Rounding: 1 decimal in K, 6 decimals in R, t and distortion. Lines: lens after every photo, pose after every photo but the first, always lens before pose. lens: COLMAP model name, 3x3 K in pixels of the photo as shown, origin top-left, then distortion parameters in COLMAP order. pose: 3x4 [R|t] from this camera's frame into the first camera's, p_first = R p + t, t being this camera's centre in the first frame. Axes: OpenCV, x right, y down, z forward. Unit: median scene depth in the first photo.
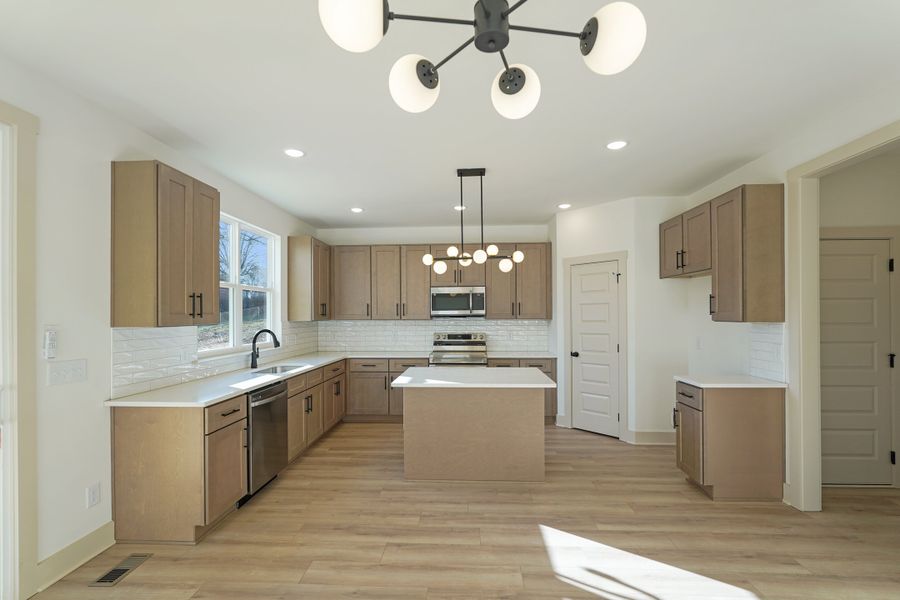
lens RADIAL K [[394.3, 0, 460.9], [0, 394.3, 314.2], [0, 0, 1]] dist [-0.004856, 0.001934]
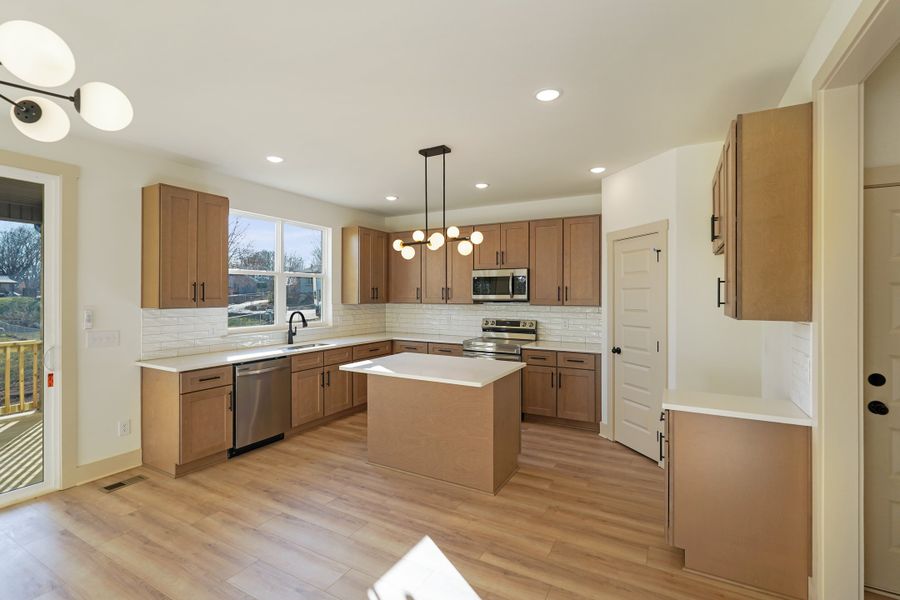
lens RADIAL K [[409.8, 0, 450.9], [0, 409.8, 295.4], [0, 0, 1]] dist [-0.002308, -0.000894]
pose [[0.898334, 0.008441, -0.439231, 0.530101], [-0.007759, 0.999964, 0.003349, -0.018218], [0.439244, 0.000400, 0.898368, 0.141061]]
